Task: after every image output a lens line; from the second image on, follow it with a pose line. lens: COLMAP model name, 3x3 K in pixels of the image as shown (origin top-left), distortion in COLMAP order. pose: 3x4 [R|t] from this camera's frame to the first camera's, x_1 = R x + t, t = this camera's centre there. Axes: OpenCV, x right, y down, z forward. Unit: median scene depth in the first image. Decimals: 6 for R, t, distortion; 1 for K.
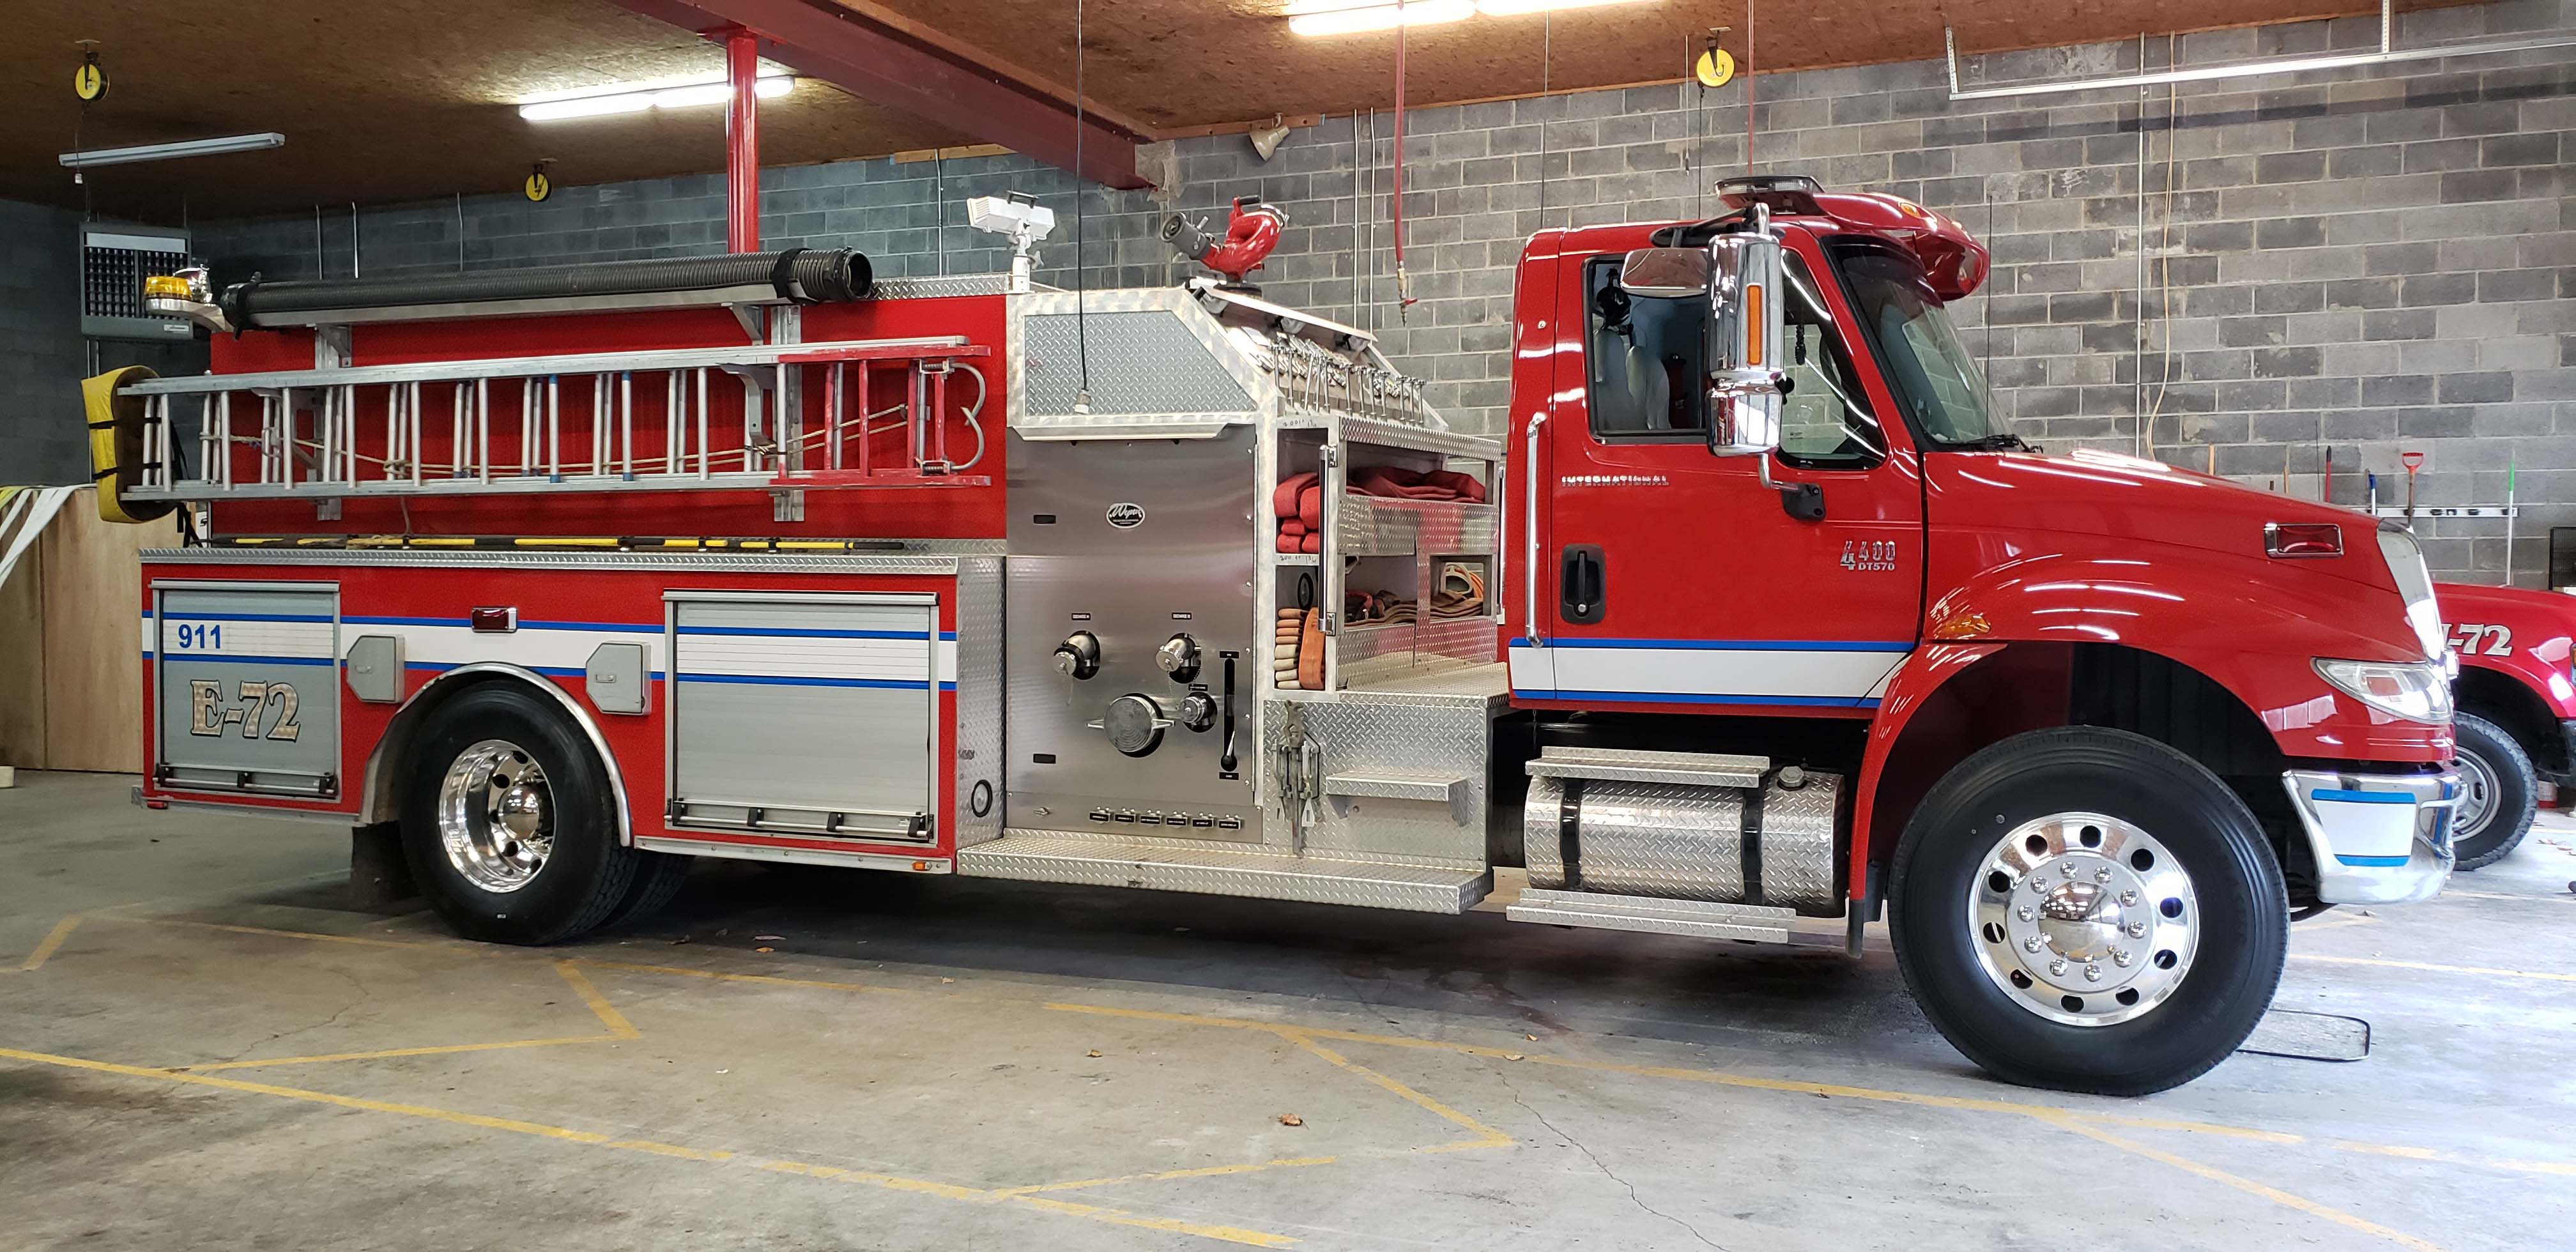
lens RADIAL K [[1955.8, 0, 1270.9], [0, 1955.8, 626.0], [0, 0, 1]] dist [0.040354, -0.025913]
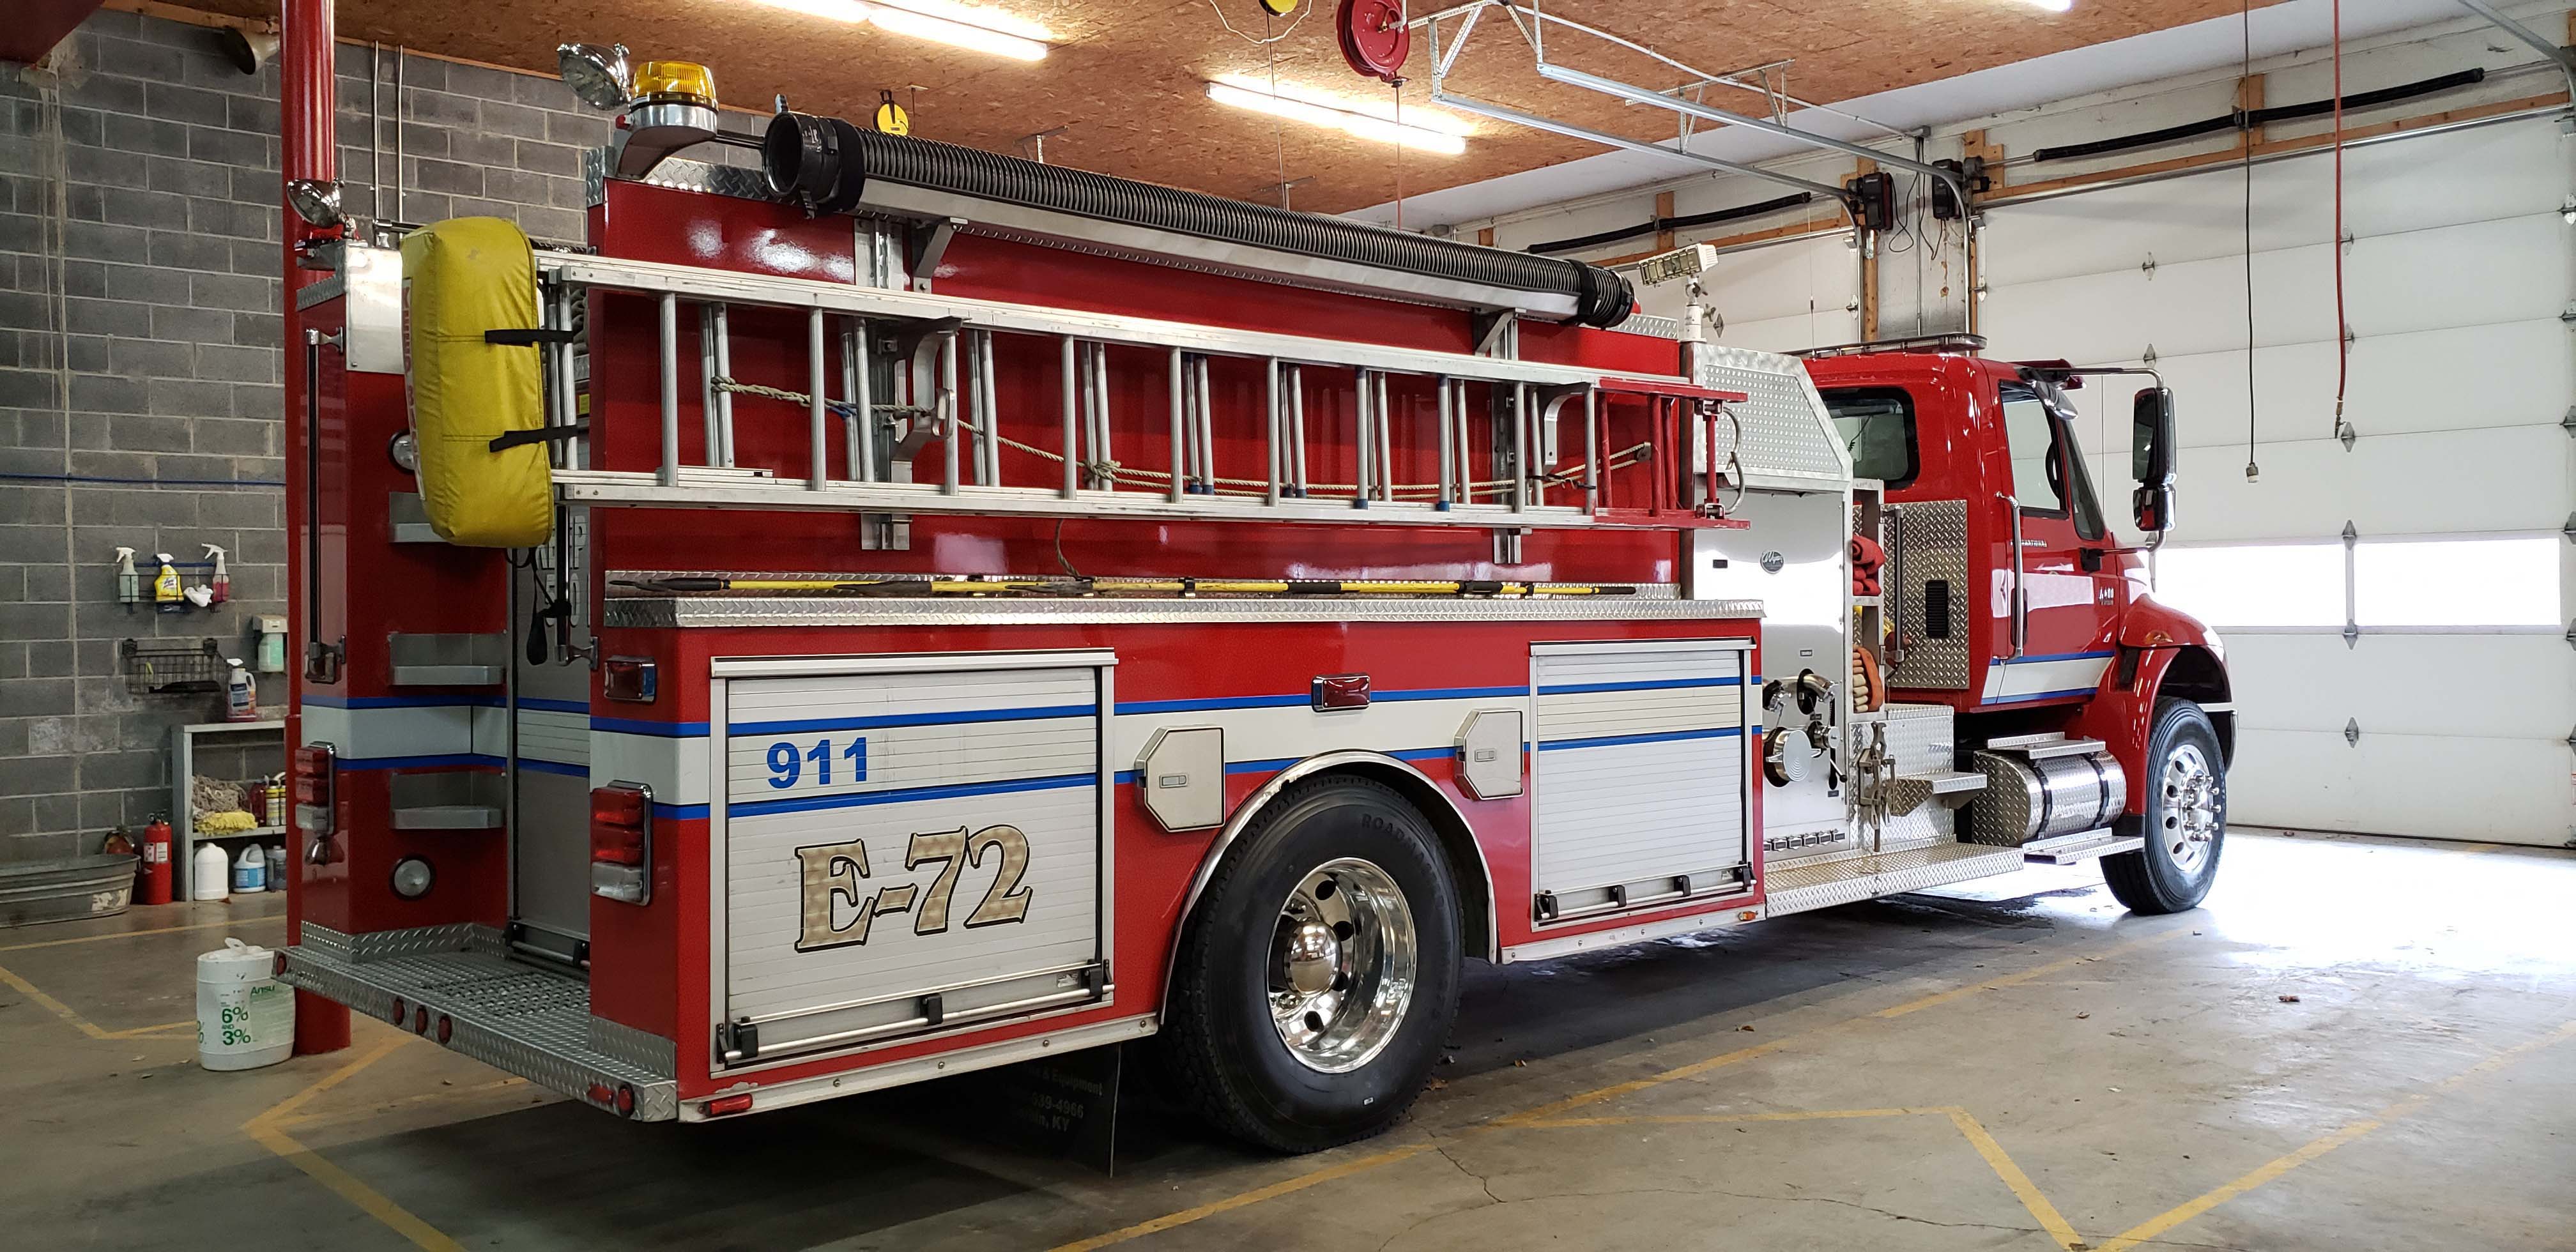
lens RADIAL K [[1955.8, 0, 1292.7], [0, 1955.8, 606.6], [0, 0, 1]] dist [0.040354, -0.025913]
pose [[0.397635, -0.006090, 0.917524, -1.042273], [0.042986, 0.999004, -0.011998, -0.026545], [-0.916536, 0.044212, 0.397500, 0.714142]]
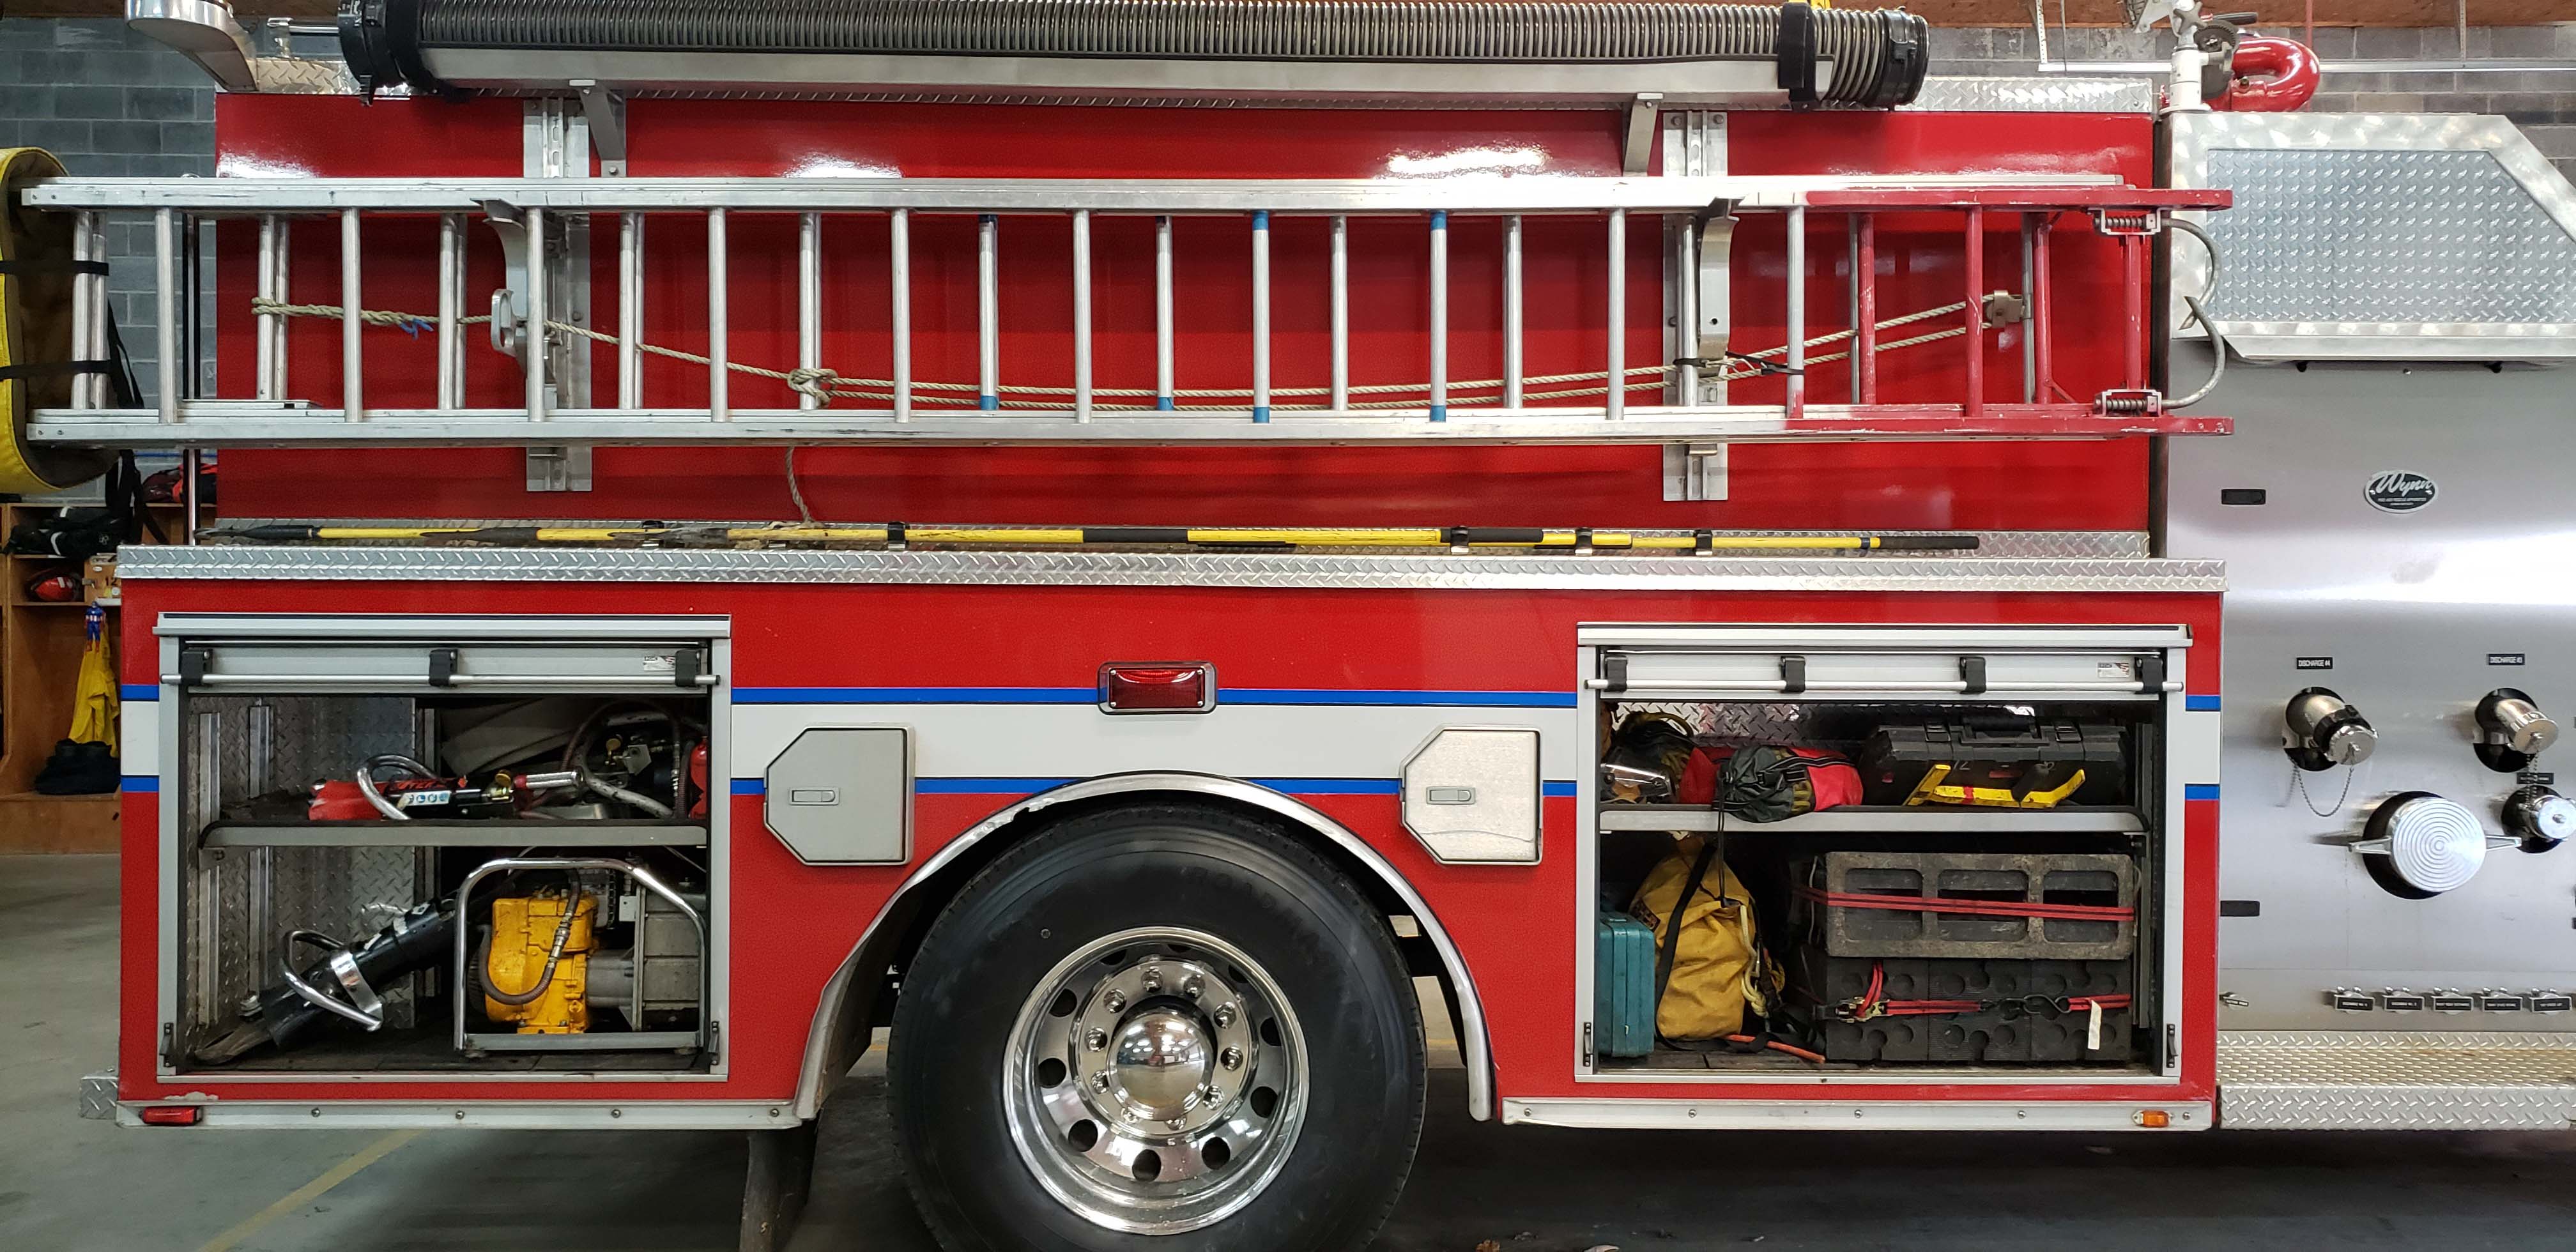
lens RADIAL K [[1955.8, 0, 1355.4], [0, 1955.8, 610.5], [0, 0, 1]] dist [0.040354, -0.025913]
pose [[0.911599, -0.008197, 0.410999, -0.541481], [0.015594, 0.999771, -0.014649, -0.014728], [-0.410785, 0.019763, 0.911518, 0.513309]]
